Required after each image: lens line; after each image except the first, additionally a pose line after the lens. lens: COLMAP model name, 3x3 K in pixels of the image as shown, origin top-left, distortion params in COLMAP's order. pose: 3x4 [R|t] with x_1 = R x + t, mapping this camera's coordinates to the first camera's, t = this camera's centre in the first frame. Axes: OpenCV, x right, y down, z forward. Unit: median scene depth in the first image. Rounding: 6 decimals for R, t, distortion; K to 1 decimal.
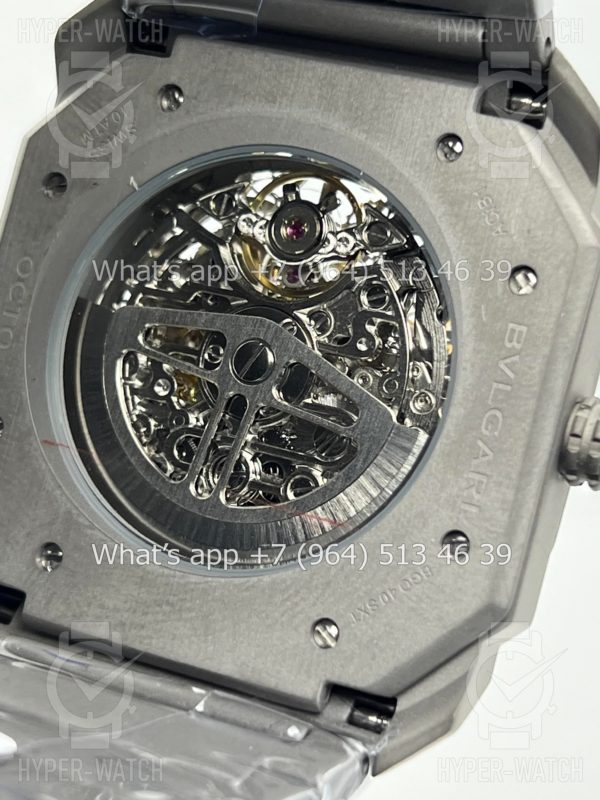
lens RADIAL K [[1980.8, 0, 300.0], [0, 1980.8, 400.0], [0, 0, 1]] dist [0.282580, -0.283992]
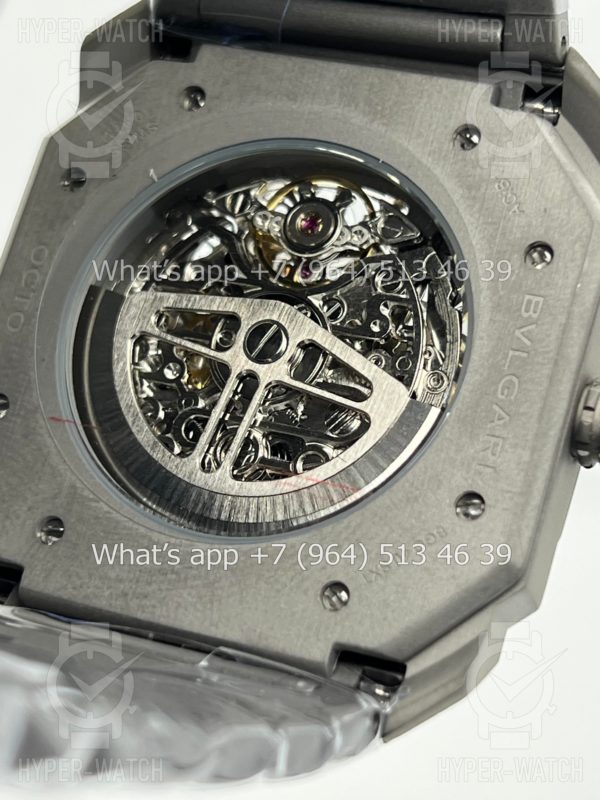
lens RADIAL K [[1980.8, 0, 300.0], [0, 1980.8, 400.0], [0, 0, 1]] dist [0.282580, -0.283992]
pose [[0.997296, 0.045581, 0.057642, -0.064480], [-0.033056, 0.978812, -0.202076, 0.216638], [-0.065632, 0.199624, 0.977672, 0.018056]]
